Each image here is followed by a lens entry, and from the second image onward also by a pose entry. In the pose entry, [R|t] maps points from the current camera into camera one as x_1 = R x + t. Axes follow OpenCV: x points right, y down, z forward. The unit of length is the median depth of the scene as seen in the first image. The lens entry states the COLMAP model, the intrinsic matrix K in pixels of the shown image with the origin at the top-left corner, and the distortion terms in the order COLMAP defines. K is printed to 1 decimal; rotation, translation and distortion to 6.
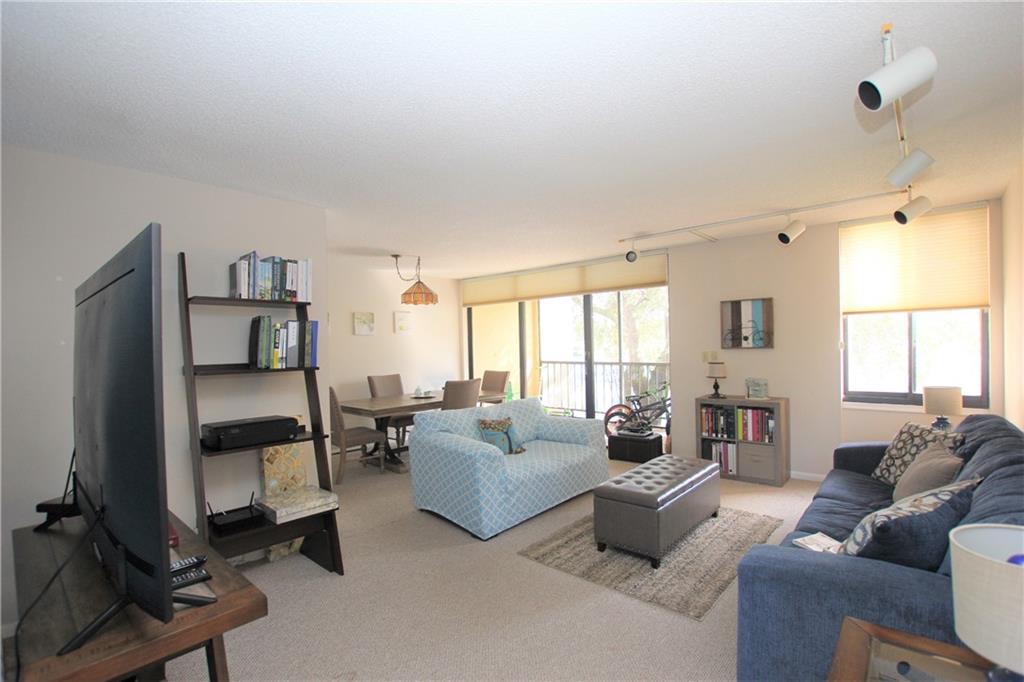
lens RADIAL K [[478.4, 0, 508.9], [0, 478.4, 346.3], [0, 0, 1]] dist [-0.029725, 0.003621]
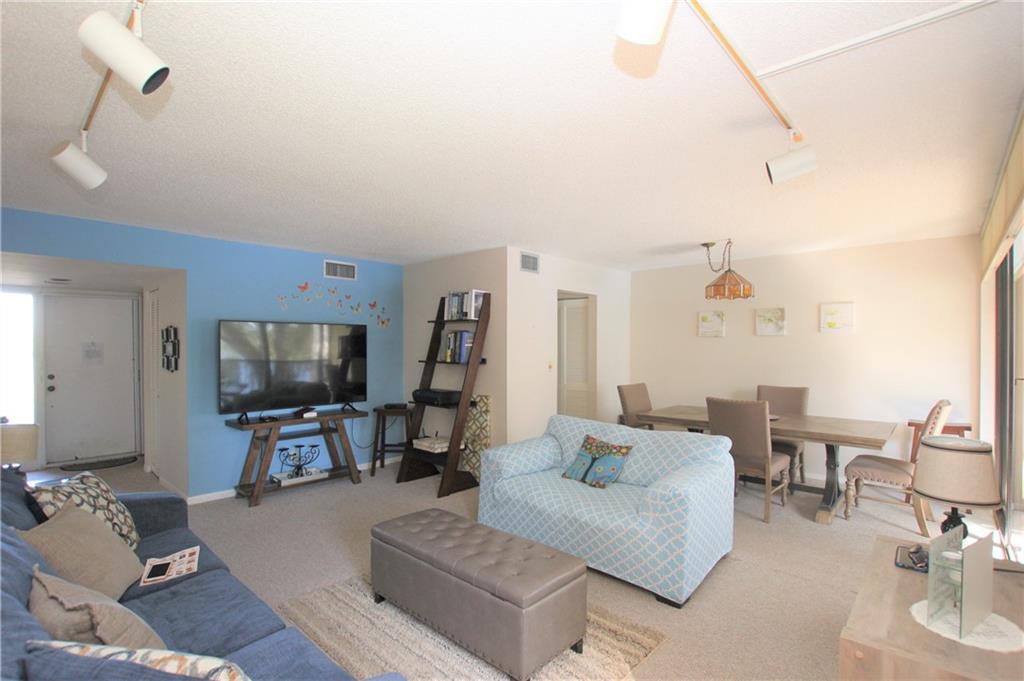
lens RADIAL K [[478.4, 0, 510.1], [0, 478.4, 345.5], [0, 0, 1]] dist [-0.029725, 0.003621]
pose [[-0.014287, 0.022034, -0.999655, 0.766723], [-0.007434, 0.999727, 0.022141, -0.030481], [0.999870, 0.007747, -0.014119, 0.807576]]
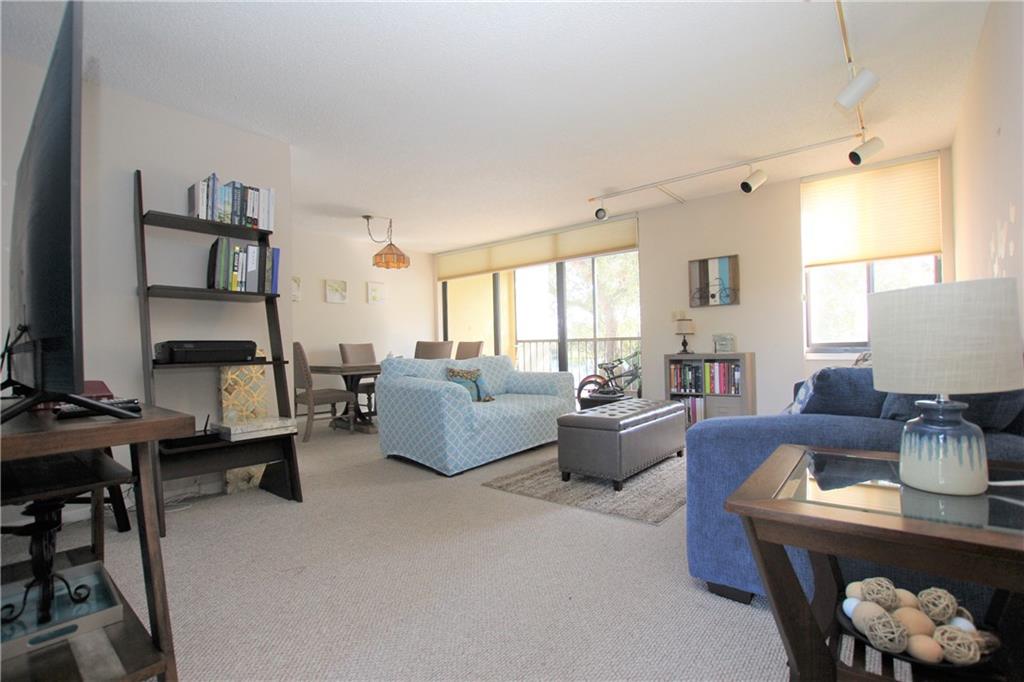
lens RADIAL K [[478.4, 0, 509.1], [0, 478.4, 345.8], [0, 0, 1]] dist [-0.029725, 0.003621]
pose [[0.999316, 0.000771, 0.036974, 0.026982], [-0.000324, 0.999927, -0.012084, 0.110877], [-0.036980, 0.012064, 0.999243, 0.000216]]
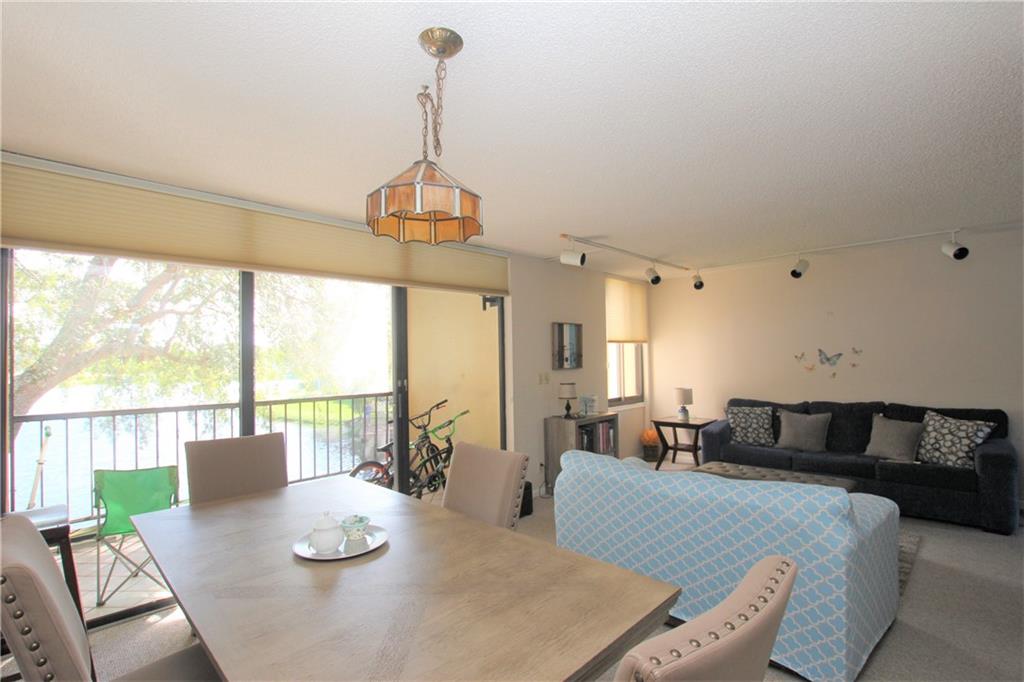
lens RADIAL K [[478.4, 0, 512.6], [0, 478.4, 345.9], [0, 0, 1]] dist [-0.029725, 0.003621]
pose [[0.039938, 0.048877, 0.998006, -0.622496], [0.024974, 0.998442, -0.049898, 0.003625], [-0.998890, 0.026917, 0.038656, 1.170046]]
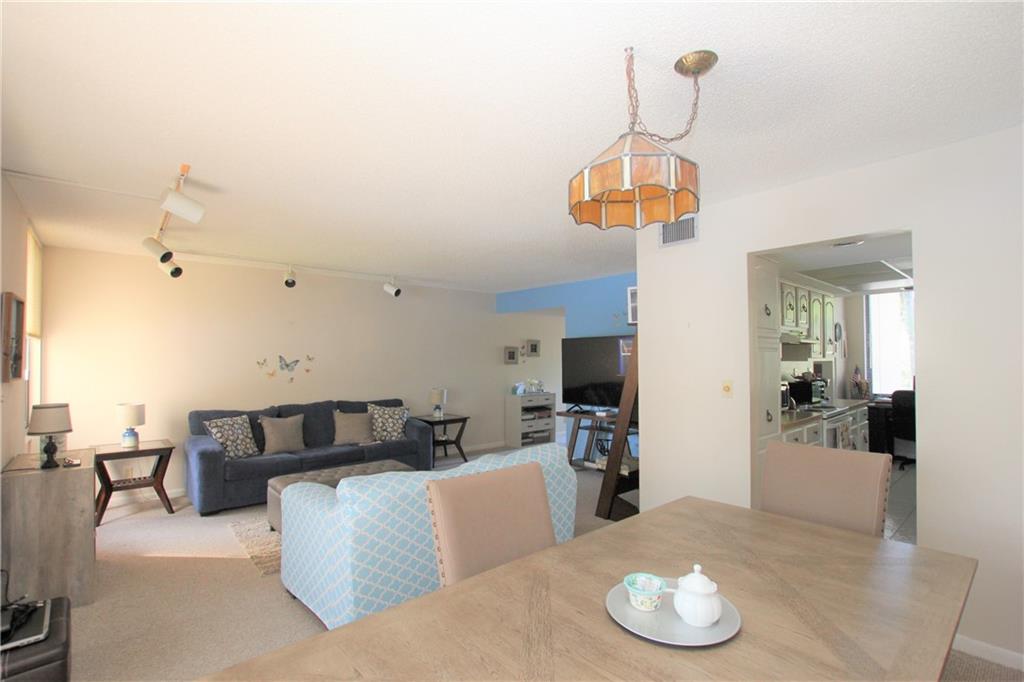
lens RADIAL K [[478.4, 0, 510.7], [0, 478.4, 348.2], [0, 0, 1]] dist [-0.029725, 0.003621]
pose [[-0.992458, 0.029642, 0.118948, -0.180561], [0.027967, 0.999485, -0.015733, -0.010984], [-0.119353, -0.012288, -0.992776, 1.614900]]
